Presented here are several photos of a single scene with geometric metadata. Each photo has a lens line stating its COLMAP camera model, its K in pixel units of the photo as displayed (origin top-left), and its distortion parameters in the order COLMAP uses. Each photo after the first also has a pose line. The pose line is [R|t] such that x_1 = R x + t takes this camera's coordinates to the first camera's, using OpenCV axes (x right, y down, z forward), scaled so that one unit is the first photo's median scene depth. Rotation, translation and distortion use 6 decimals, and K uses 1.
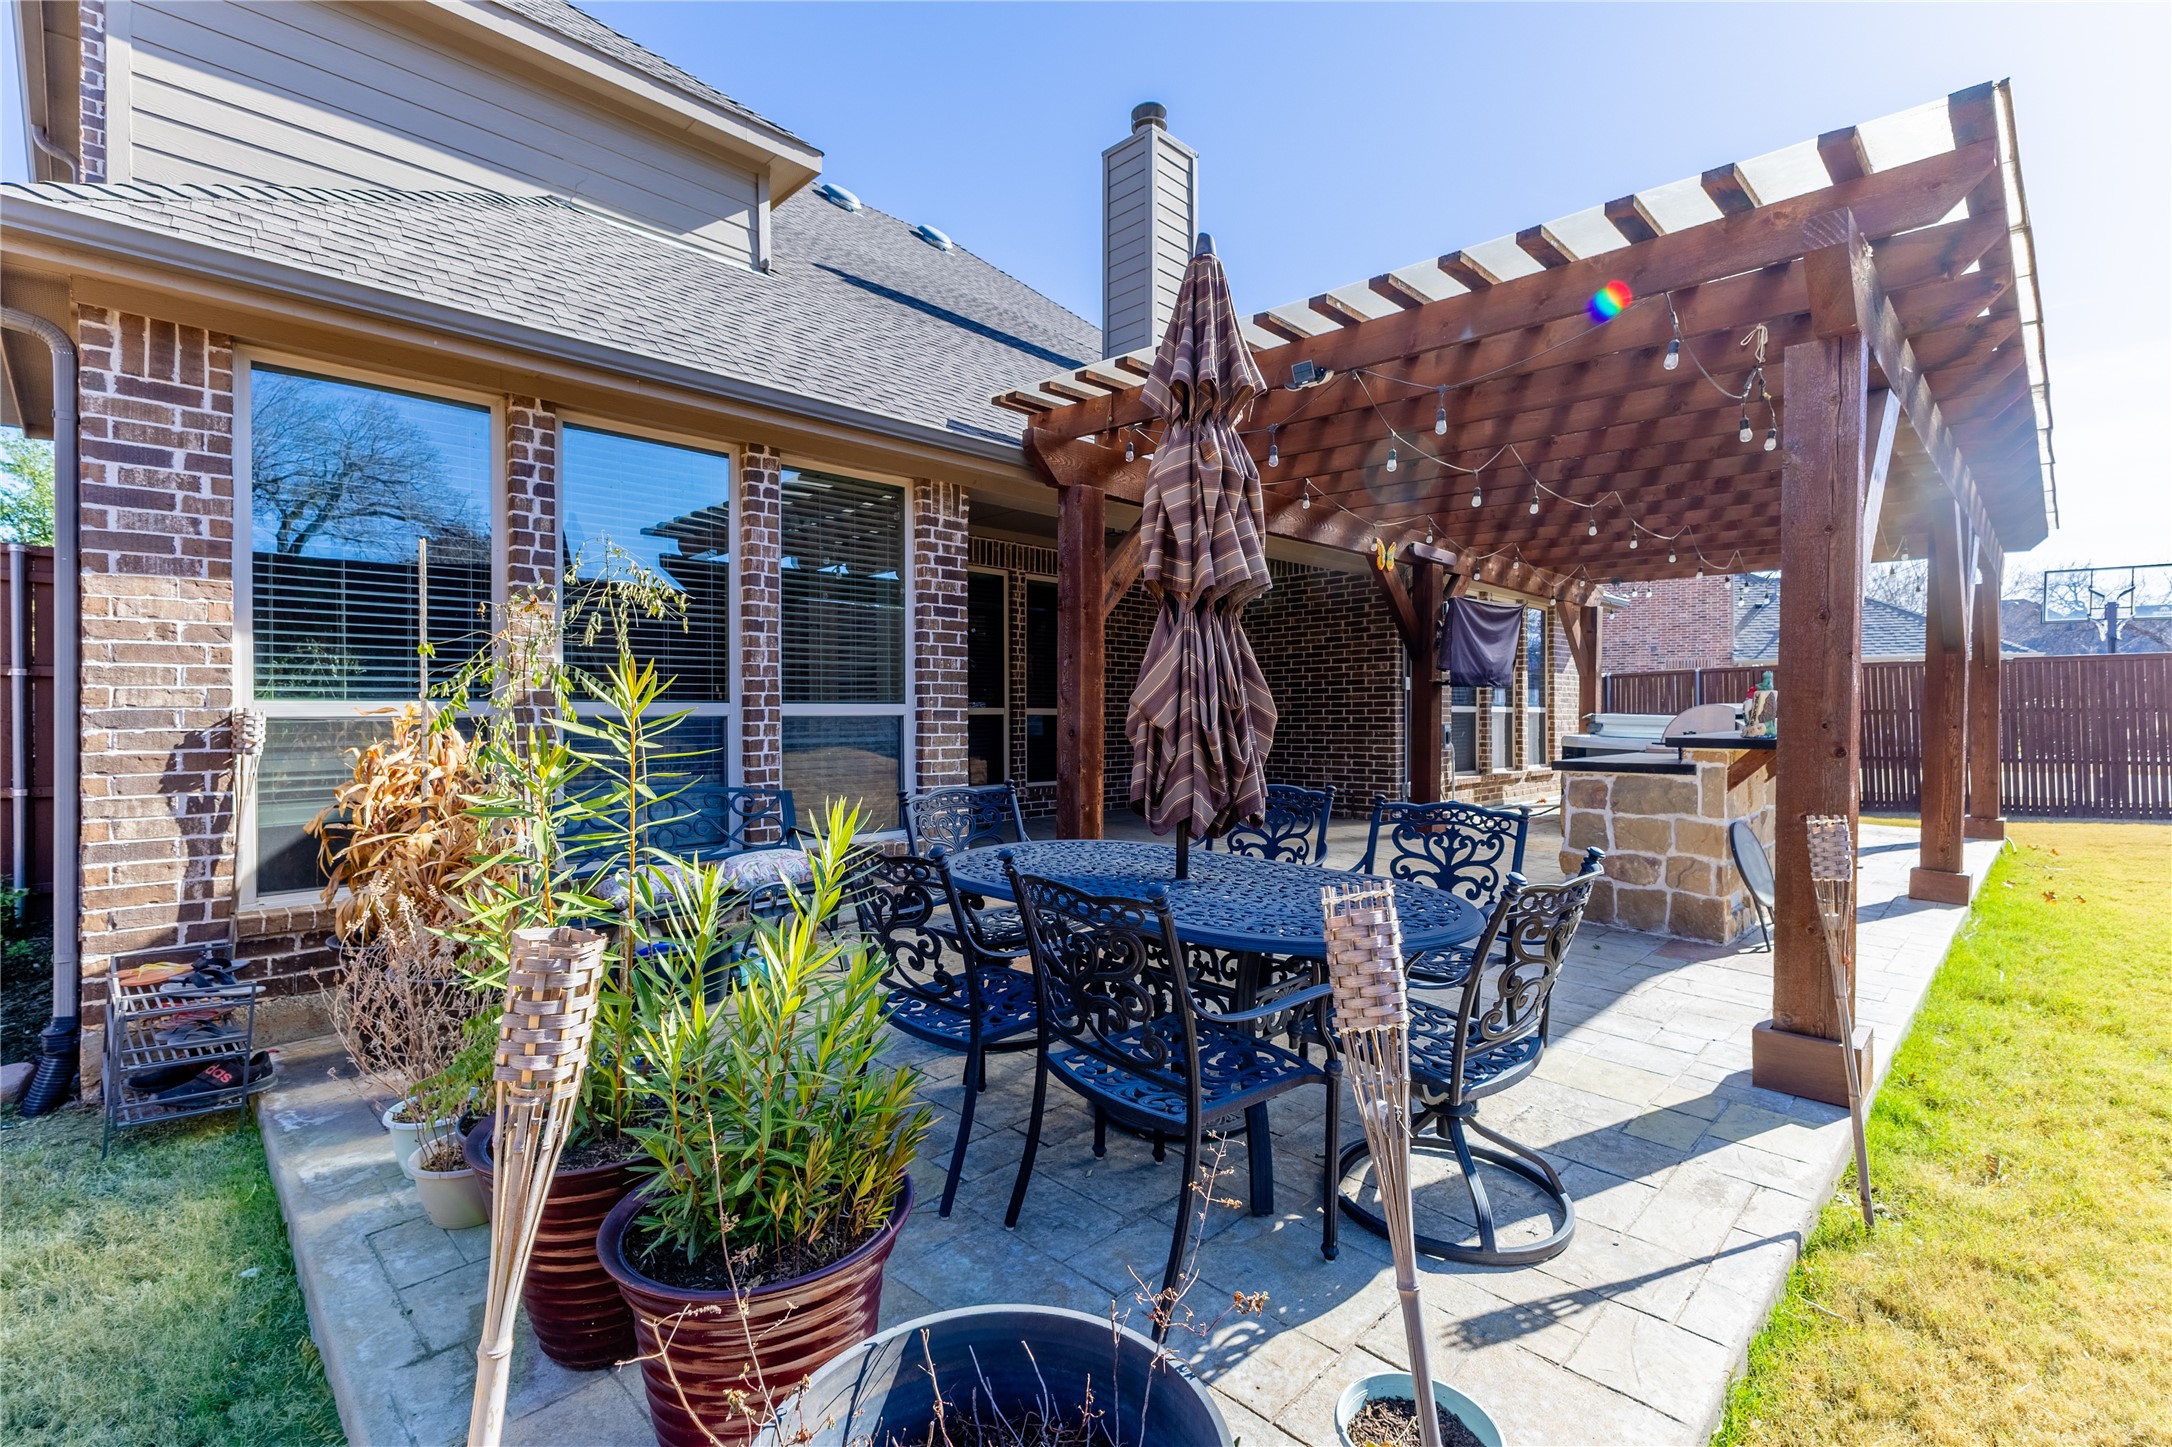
lens RADIAL K [[979.6, 0, 1088.6], [0, 979.6, 720.1], [0, 0, 1]] dist [0.011899, -0.001224]
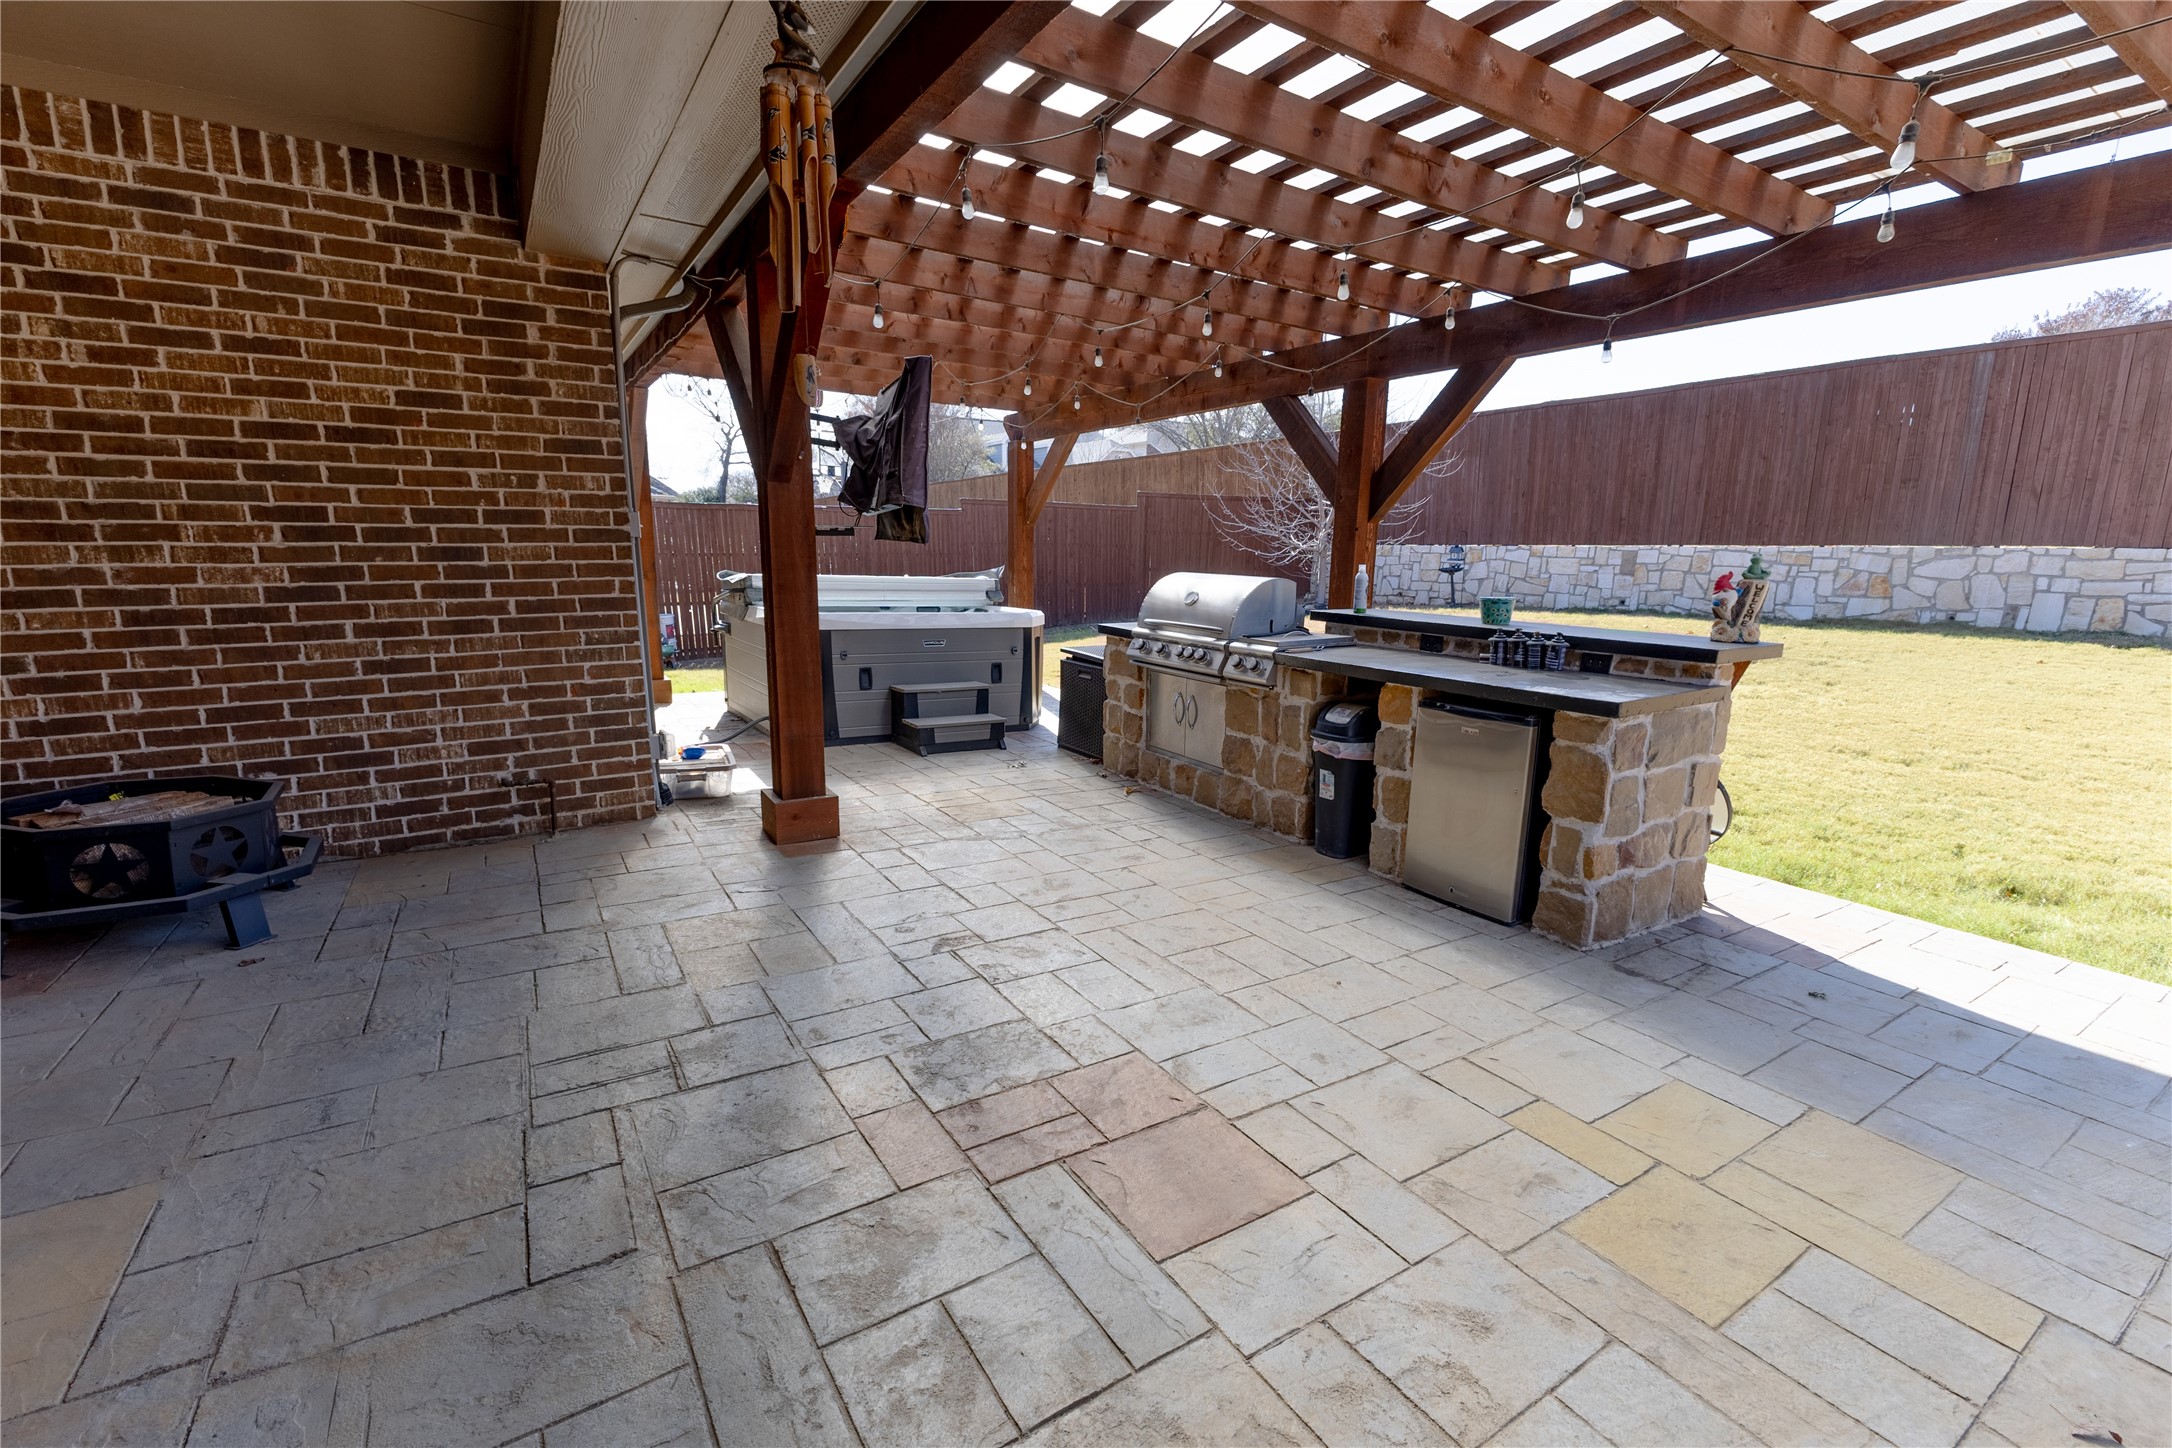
lens RADIAL K [[929.3, 0, 1086.0], [0, 929.3, 724.0], [0, 0, 1]] dist [0.019977, -0.008292]
pose [[0.220140, -0.181273, 0.958477, -0.136929], [-0.002409, 0.982478, 0.186365, -0.051275], [-0.975465, -0.043335, 0.215846, 1.290954]]
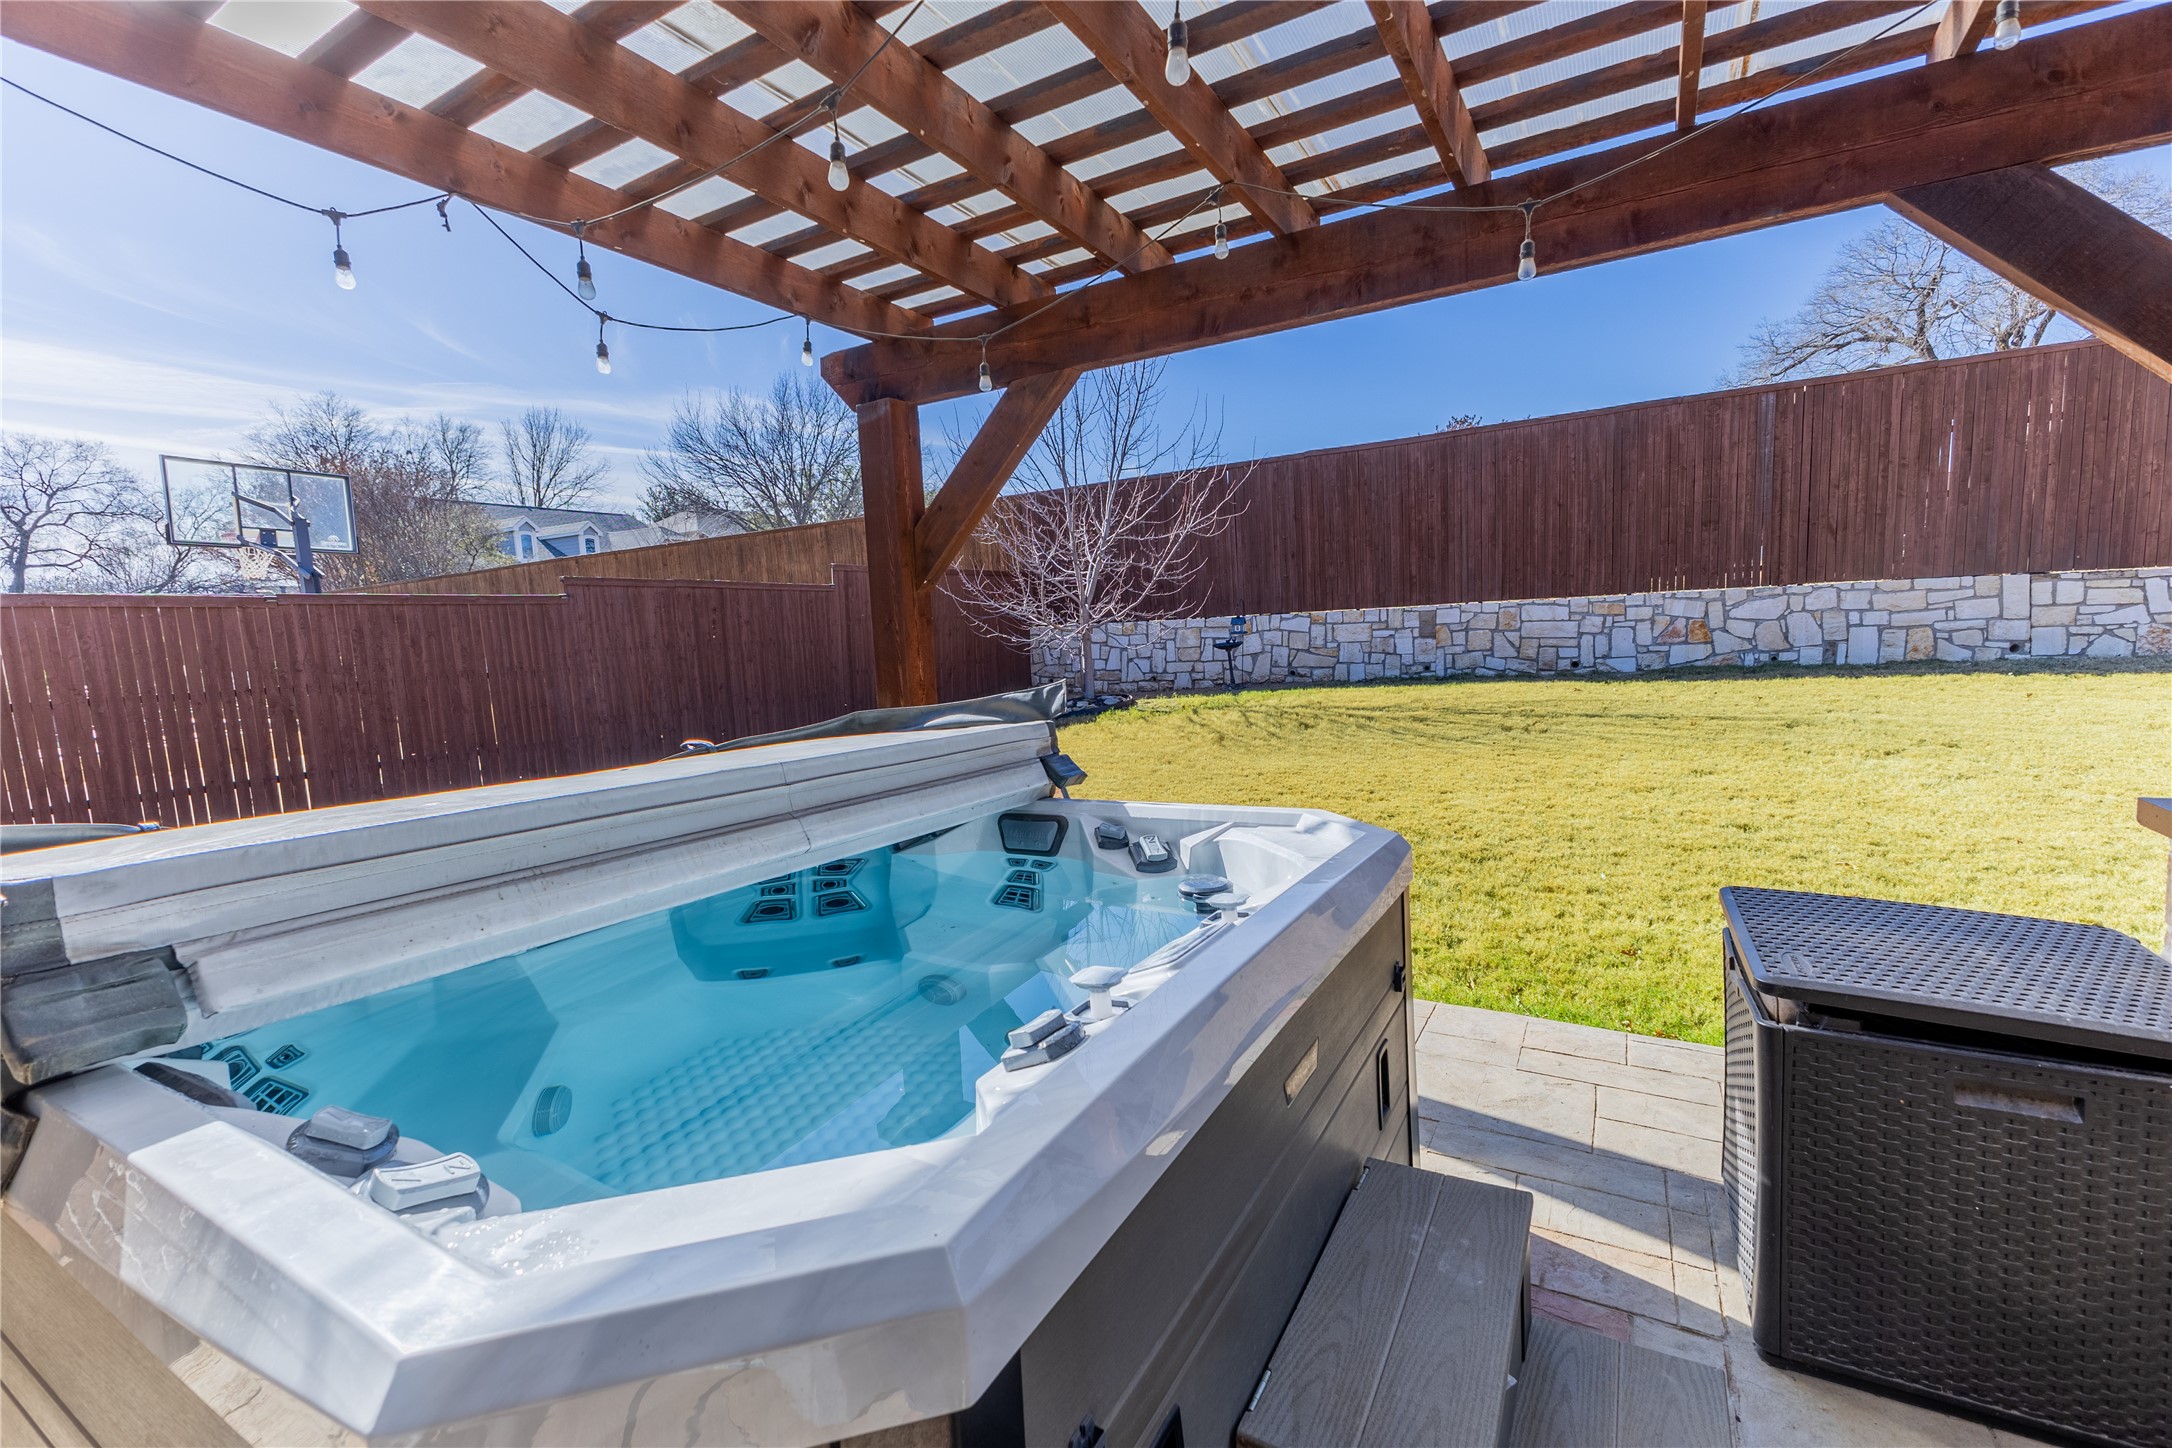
lens RADIAL K [[932.2, 0, 1086.0], [0, 932.2, 724.0], [0, 0, 1]] dist [0.007557, -0.000515]
pose [[-0.255440, -0.084885, 0.963091, 0.827725], [0.058308, 0.992973, 0.102984, -0.053321], [-0.965065, 0.082462, -0.248695, 1.883167]]
